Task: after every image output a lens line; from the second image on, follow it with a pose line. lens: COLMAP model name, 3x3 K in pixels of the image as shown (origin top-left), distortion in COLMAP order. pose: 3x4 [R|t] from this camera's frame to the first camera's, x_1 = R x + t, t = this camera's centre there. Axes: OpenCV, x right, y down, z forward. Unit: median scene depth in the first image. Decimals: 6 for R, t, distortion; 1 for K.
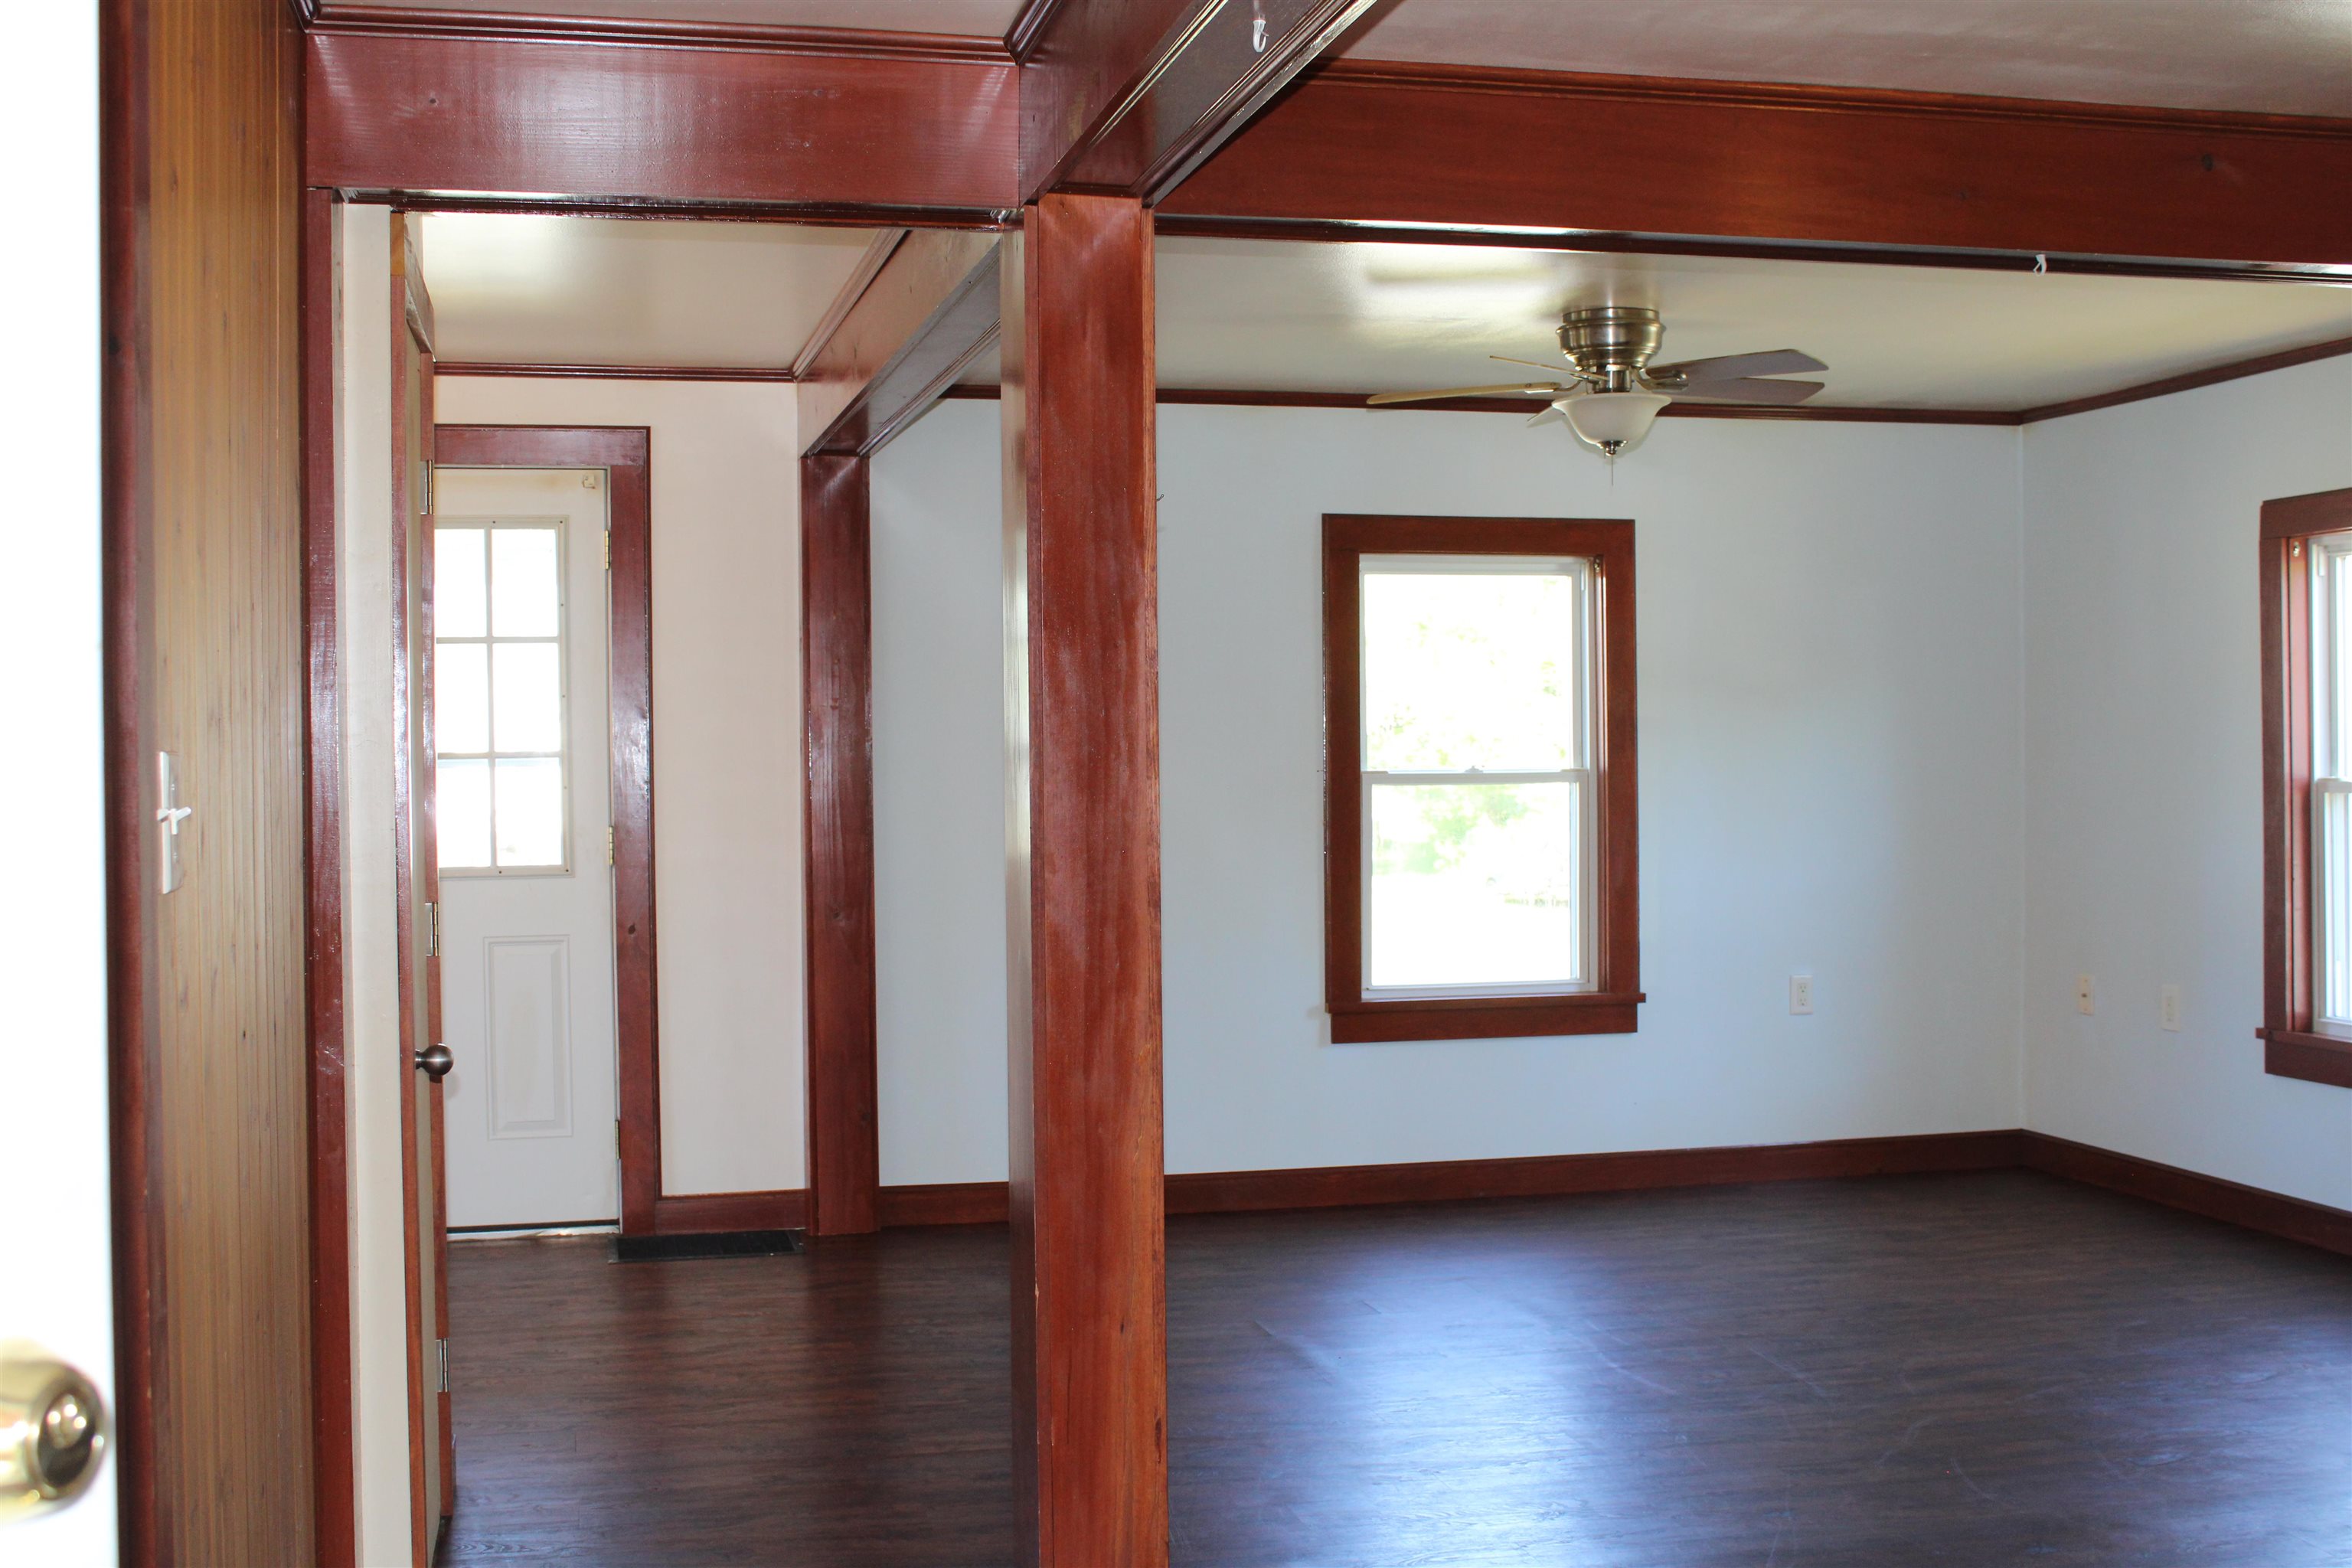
lens RADIAL K [[2609.0, 0, 1176.0], [0, 2609.0, 784.0], [0, 0, 1]] dist [-0.106532, 0.008057]
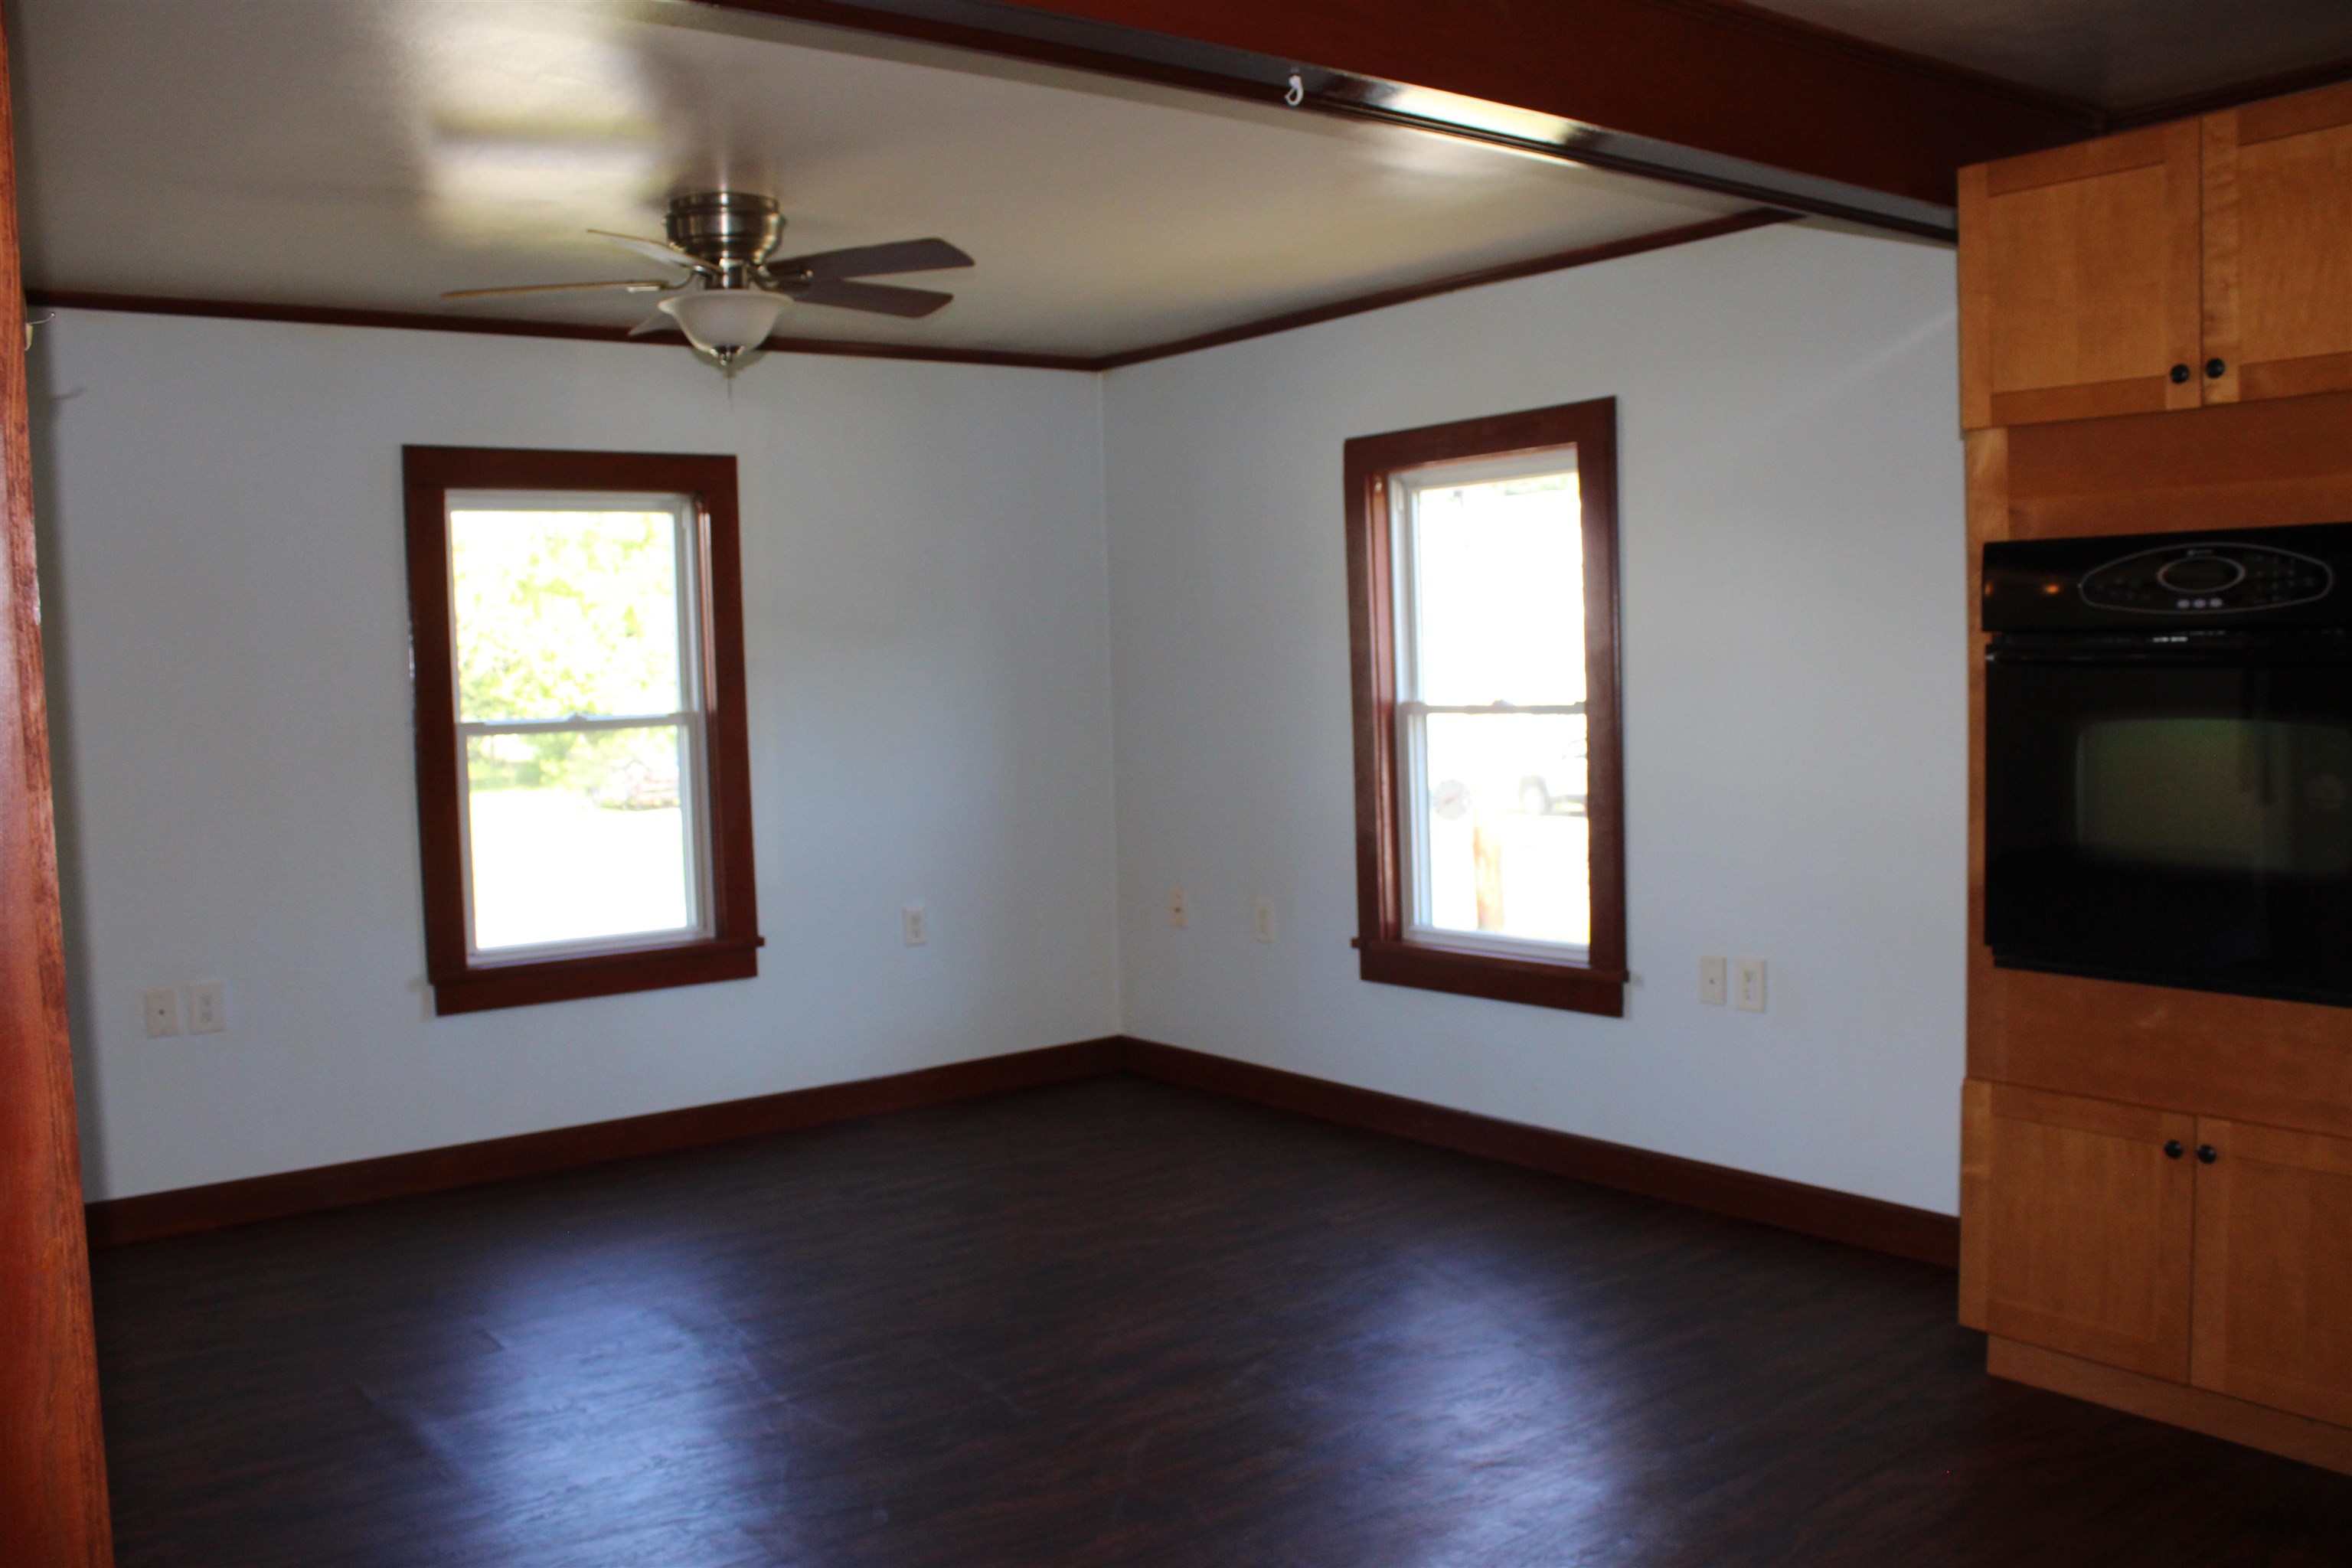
lens RADIAL K [[1943.7, 0, 1145.4], [0, 1943.7, 789.4], [0, 0, 1]] dist [-0.148615, 0.147043]
pose [[0.918662, -0.046336, 0.392318, 0.031589], [0.028514, 0.998285, 0.051137, -0.009949], [-0.394014, -0.035791, 0.918407, 0.300944]]
